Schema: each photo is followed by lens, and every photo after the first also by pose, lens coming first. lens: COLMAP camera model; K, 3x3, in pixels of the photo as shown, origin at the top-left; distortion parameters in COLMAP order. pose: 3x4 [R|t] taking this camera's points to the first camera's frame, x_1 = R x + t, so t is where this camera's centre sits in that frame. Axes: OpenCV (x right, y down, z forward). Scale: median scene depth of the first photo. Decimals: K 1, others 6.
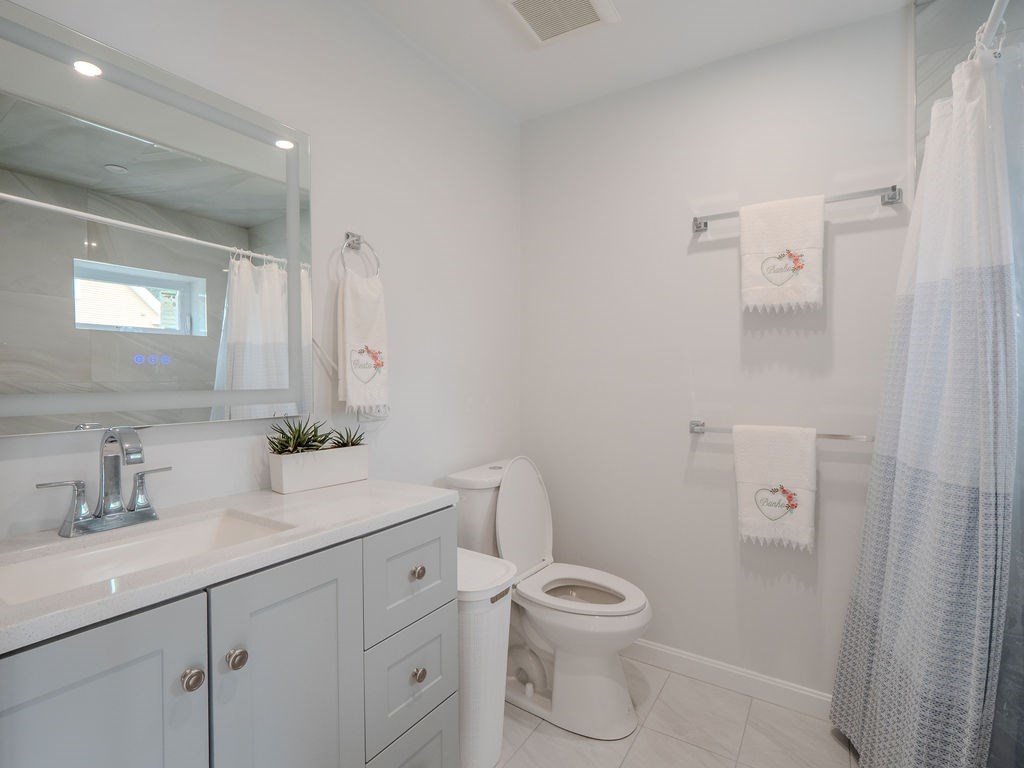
lens RADIAL K [[504.5, 0, 512.0], [0, 504.5, 384.0], [0, 0, 1]] dist [-0.011064, -0.000813]
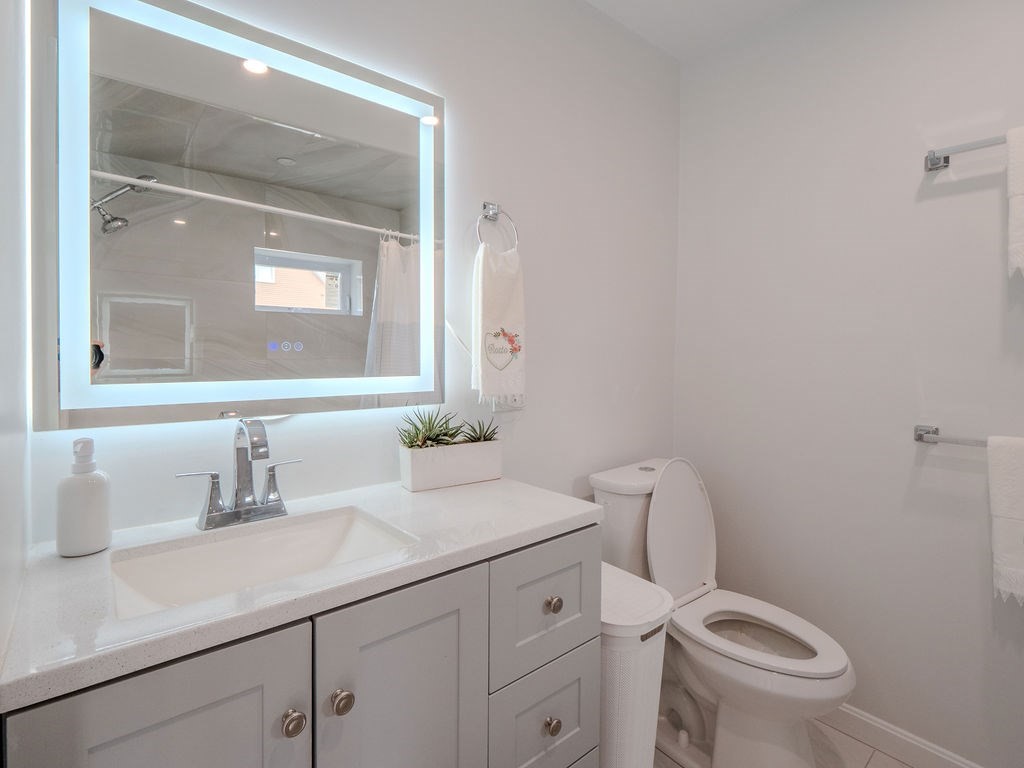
lens RADIAL K [[507.3, 0, 511.2], [0, 507.3, 375.4], [0, 0, 1]] dist [0.000970, -0.013641]
pose [[0.960524, 0.021128, -0.277395, -0.020669], [-0.012095, 0.999341, 0.034236, -0.022203], [0.277936, -0.029529, 0.960146, 0.129670]]
